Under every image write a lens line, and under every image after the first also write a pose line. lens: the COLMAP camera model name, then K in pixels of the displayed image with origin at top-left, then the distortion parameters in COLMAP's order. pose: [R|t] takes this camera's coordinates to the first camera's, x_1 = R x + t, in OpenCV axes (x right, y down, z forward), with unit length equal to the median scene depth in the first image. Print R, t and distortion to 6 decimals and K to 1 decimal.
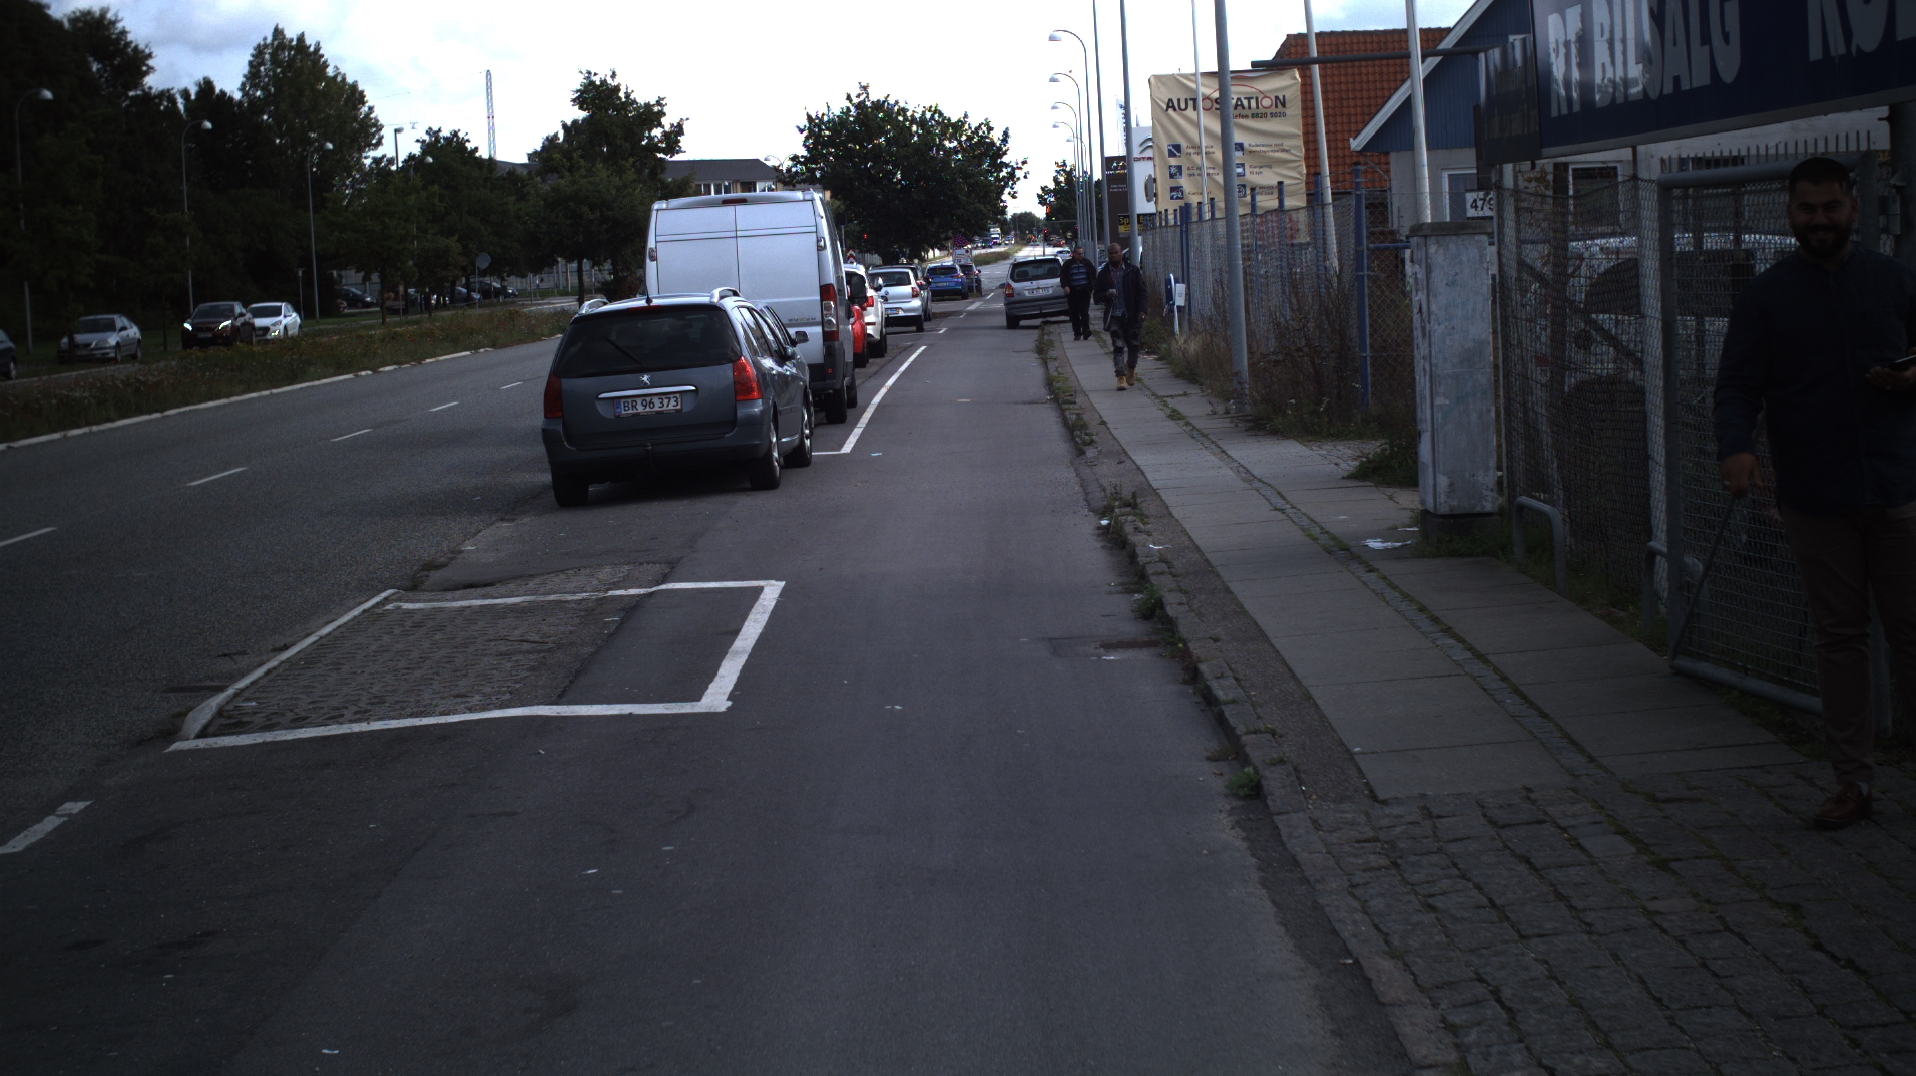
lens RADIAL K [[3301.9, 0, 958.0], [0, 3301.9, 538.0], [0, 0, 1]] dist [-0.239418, 0.179973]
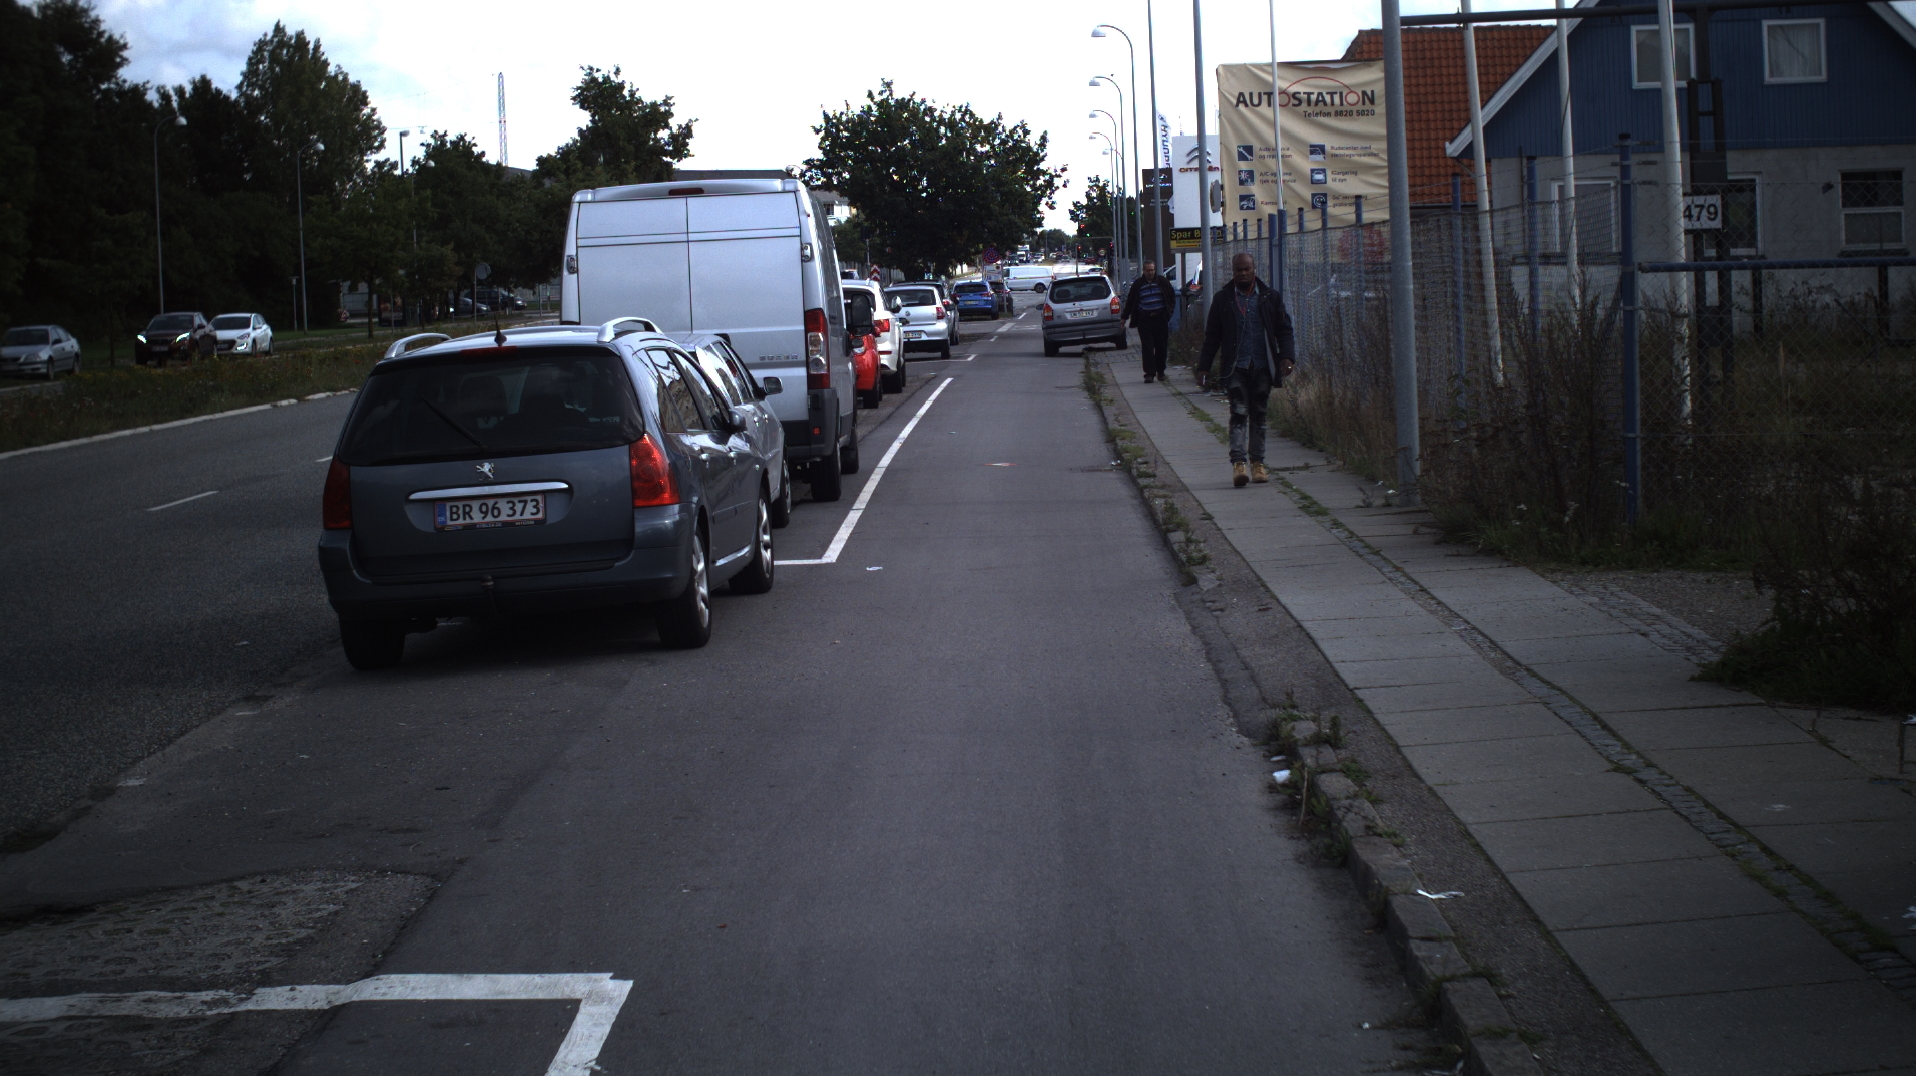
lens RADIAL K [[3301.9, 0, 958.0], [0, 3301.9, 538.0], [0, 0, 1]] dist [-0.239418, 0.179973]
pose [[0.999882, 0.013519, -0.007288, -0.000924], [-0.013555, 0.999896, -0.004921, -0.008452], [0.007221, 0.005020, 0.999961, 0.099486]]
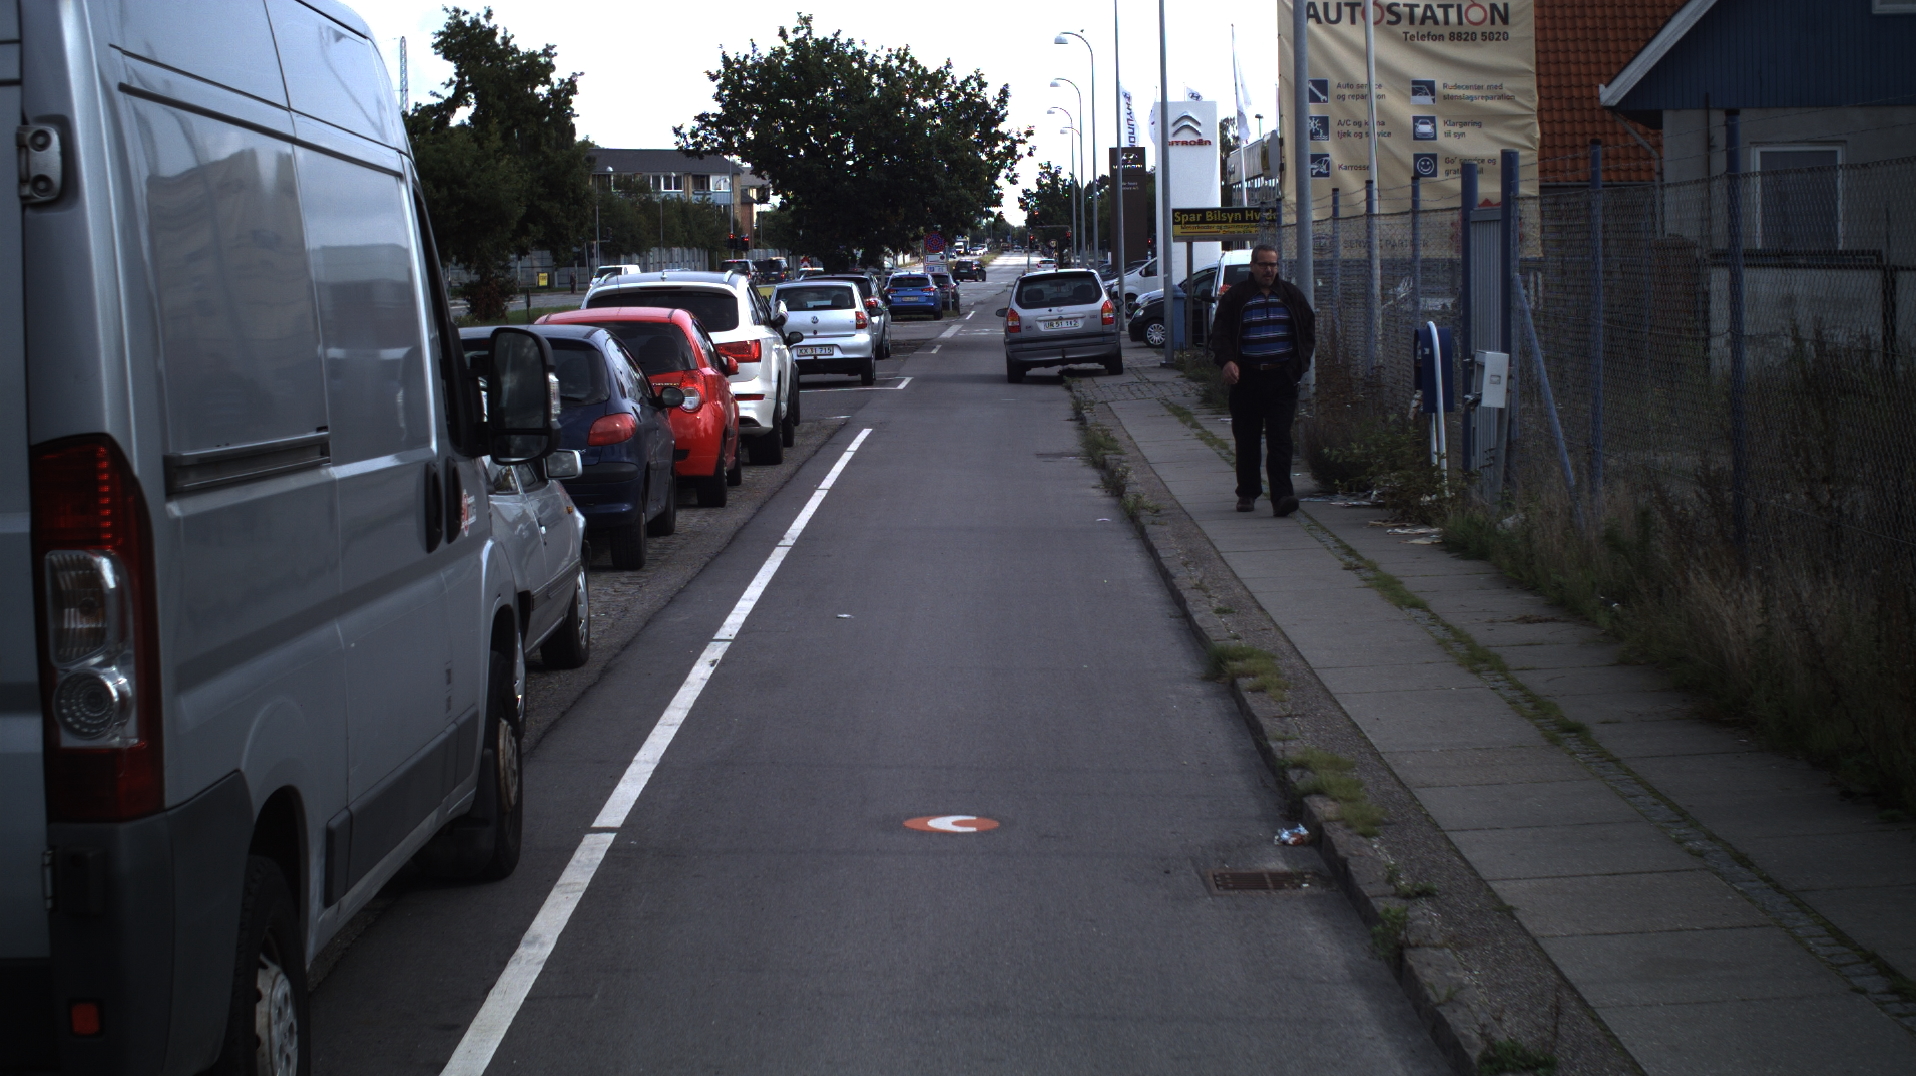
lens RADIAL K [[3301.9, 0, 958.0], [0, 3301.9, 538.0], [0, 0, 1]] dist [-0.239418, 0.179973]
pose [[0.999516, 0.028963, 0.011323, -0.000598], [-0.028938, 0.999578, -0.002394, -0.025588], [-0.011387, 0.002065, 0.999933, 0.298475]]
